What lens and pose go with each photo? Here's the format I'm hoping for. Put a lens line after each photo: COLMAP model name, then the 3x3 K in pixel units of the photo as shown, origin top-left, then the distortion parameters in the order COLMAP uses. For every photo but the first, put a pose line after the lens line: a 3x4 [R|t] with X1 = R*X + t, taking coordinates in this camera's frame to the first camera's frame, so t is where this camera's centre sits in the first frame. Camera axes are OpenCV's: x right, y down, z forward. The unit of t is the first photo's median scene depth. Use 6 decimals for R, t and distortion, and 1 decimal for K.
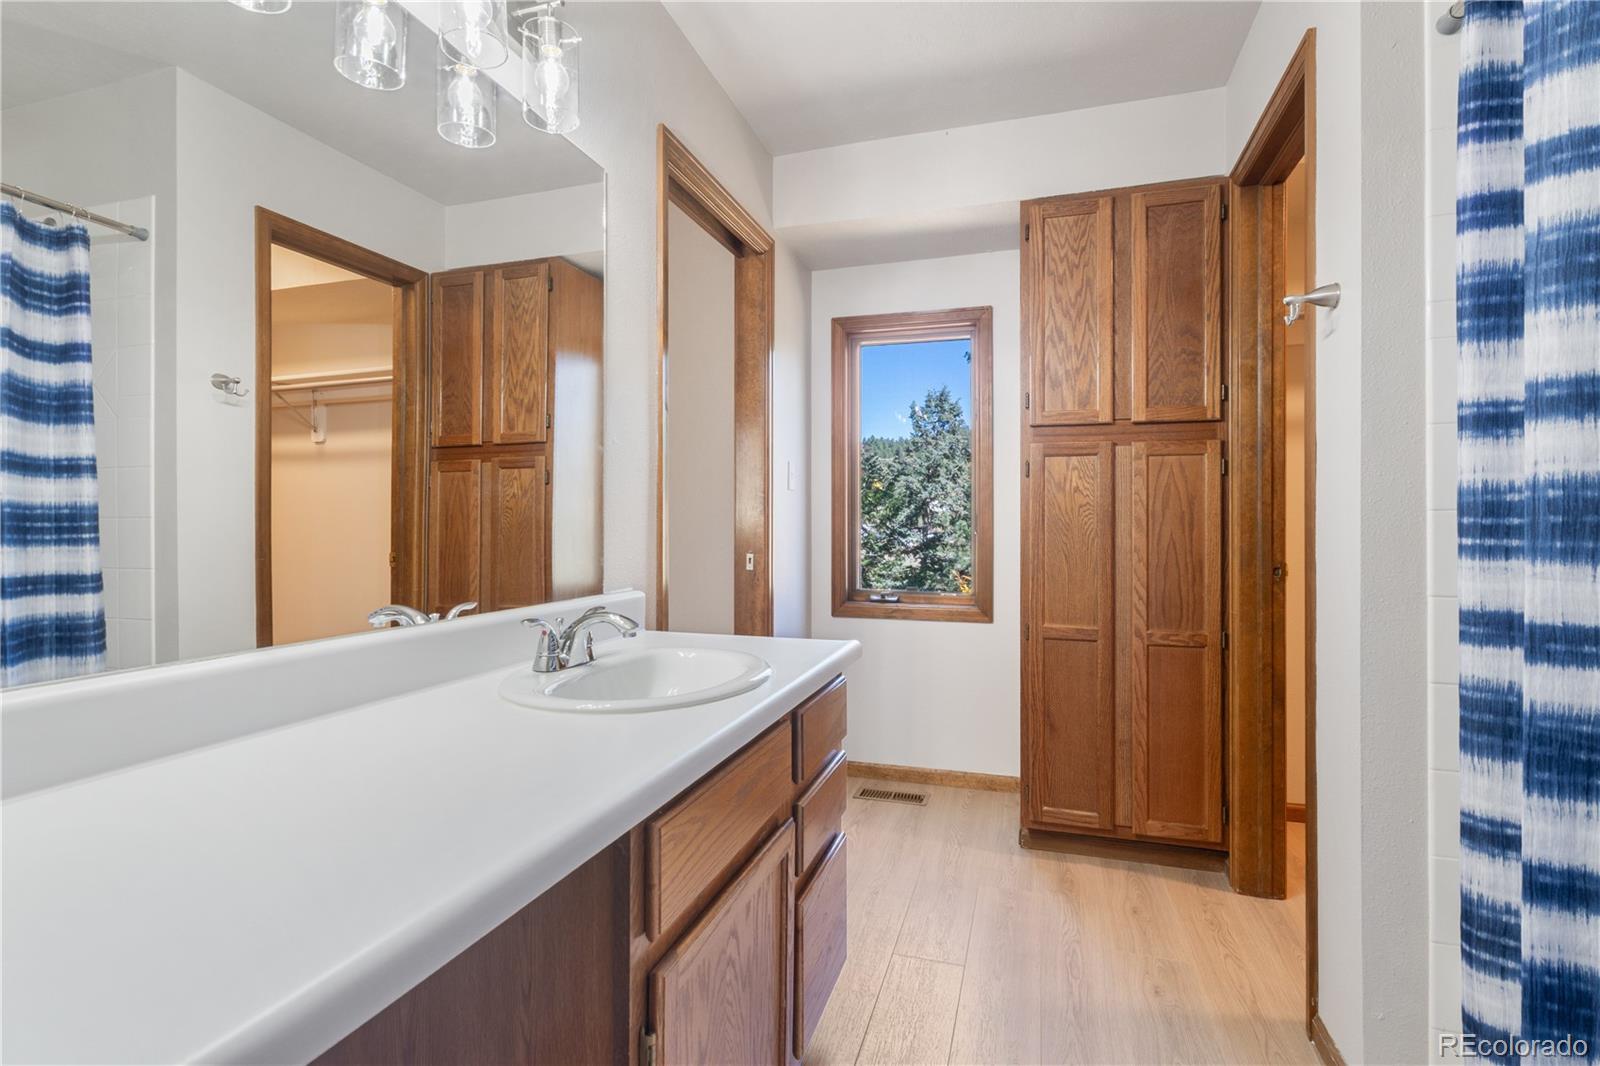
lens RADIAL K [[775.4, 0, 792.4], [0, 775.4, 526.4], [0, 0, 1]] dist [0.002606, -0.000446]
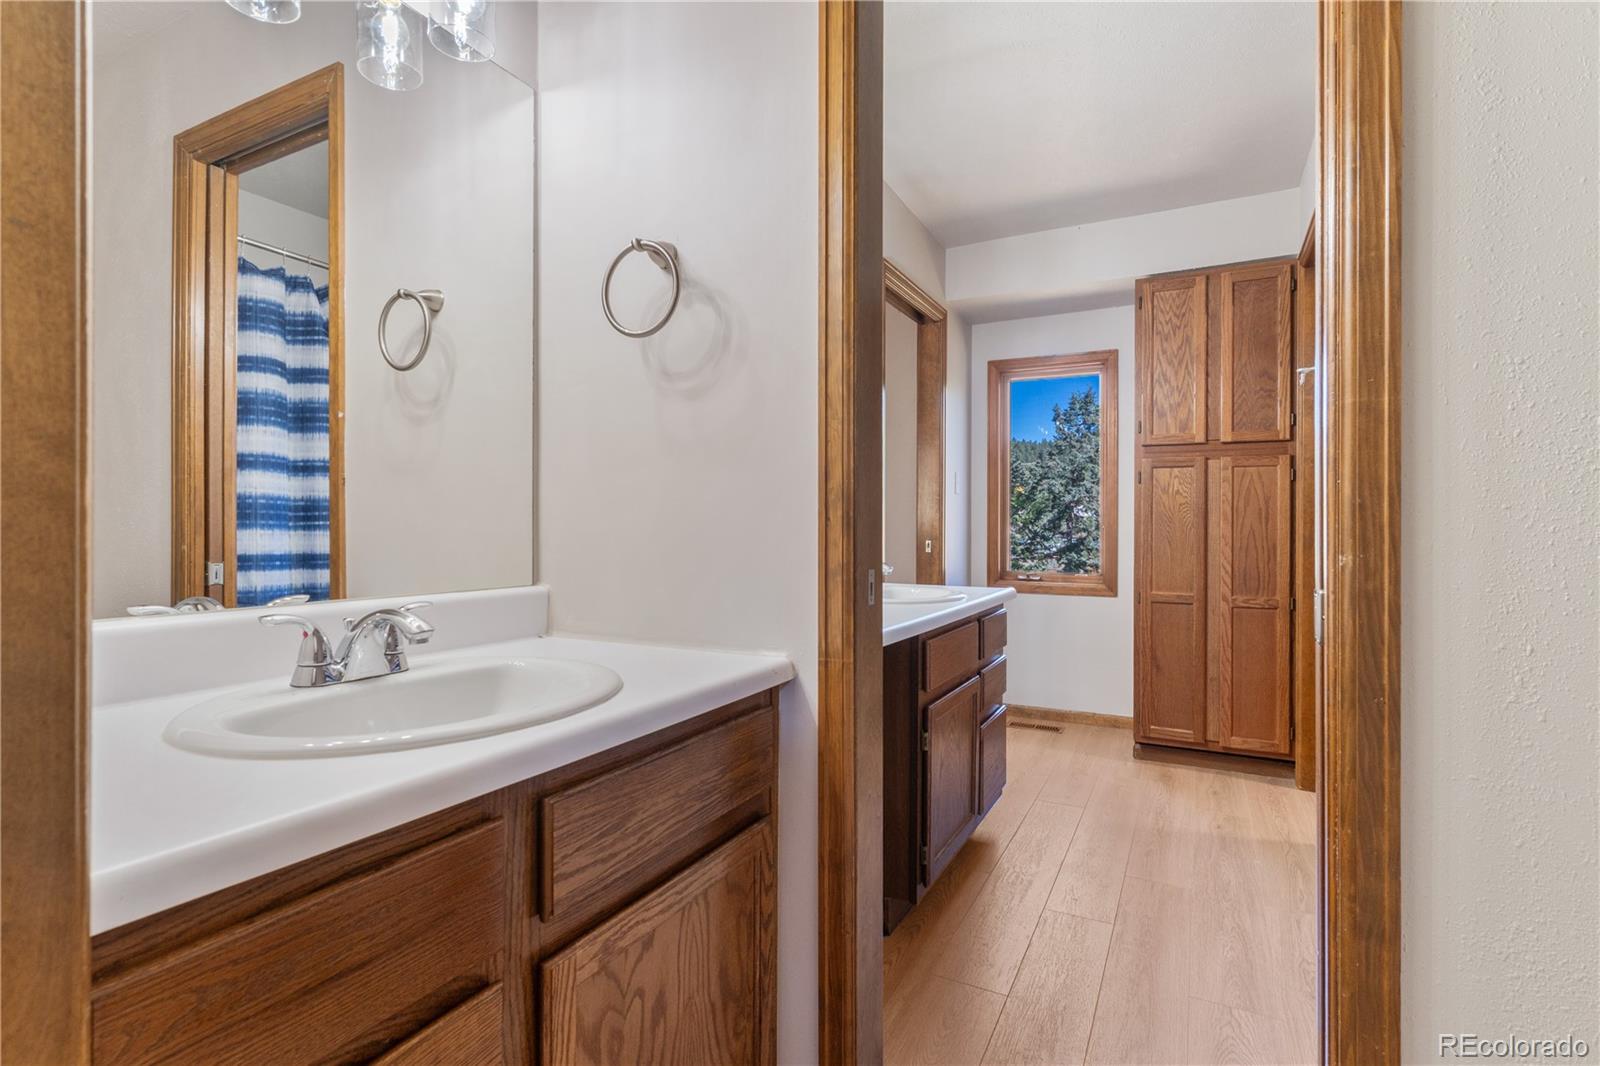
lens RADIAL K [[775.4, 0, 796.8], [0, 775.4, 528.6], [0, 0, 1]] dist [0.002606, -0.000446]
pose [[0.985742, 0.003169, -0.168236, -0.061569], [-0.003729, 0.999989, -0.003015, 0.022614], [0.168224, 0.003599, 0.985742, -0.453337]]
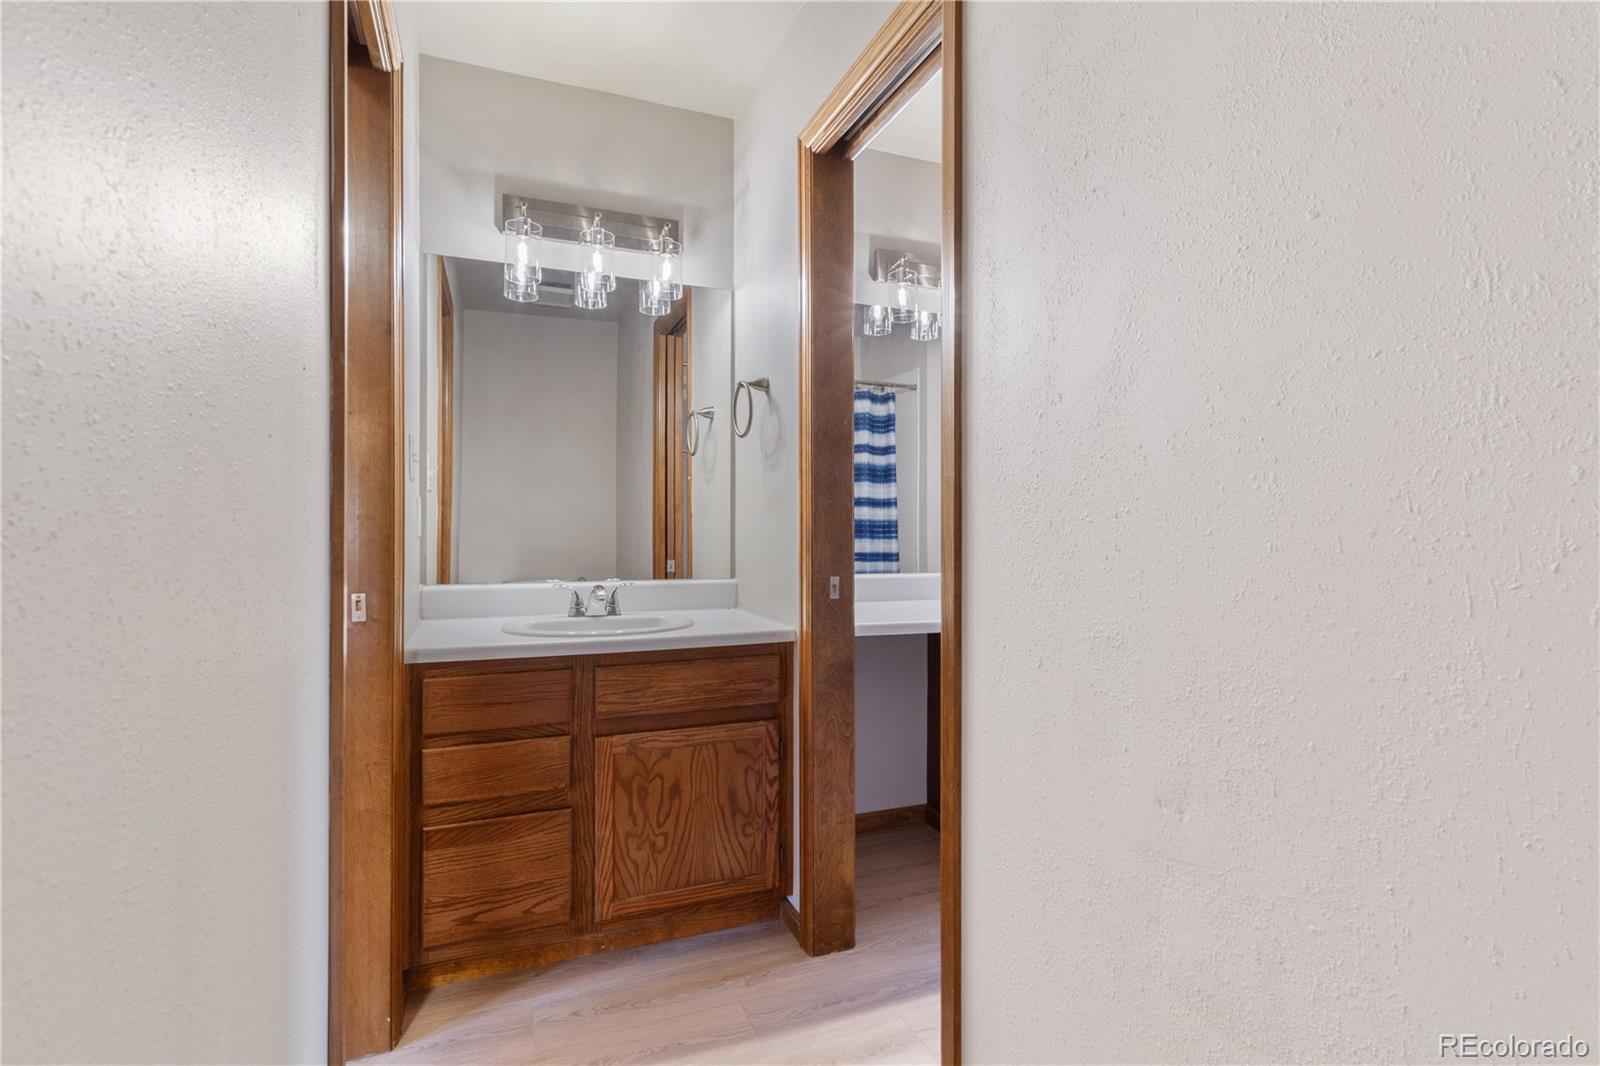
lens RADIAL K [[775.4, 0, 809.7], [0, 775.4, 530.1], [0, 0, 1]] dist [0.002606, -0.000446]
pose [[0.646391, 0.003222, -0.762999, 0.496037], [-0.004469, 0.999990, 0.000437, -0.000427], [0.762993, 0.003128, 0.646399, -0.482640]]
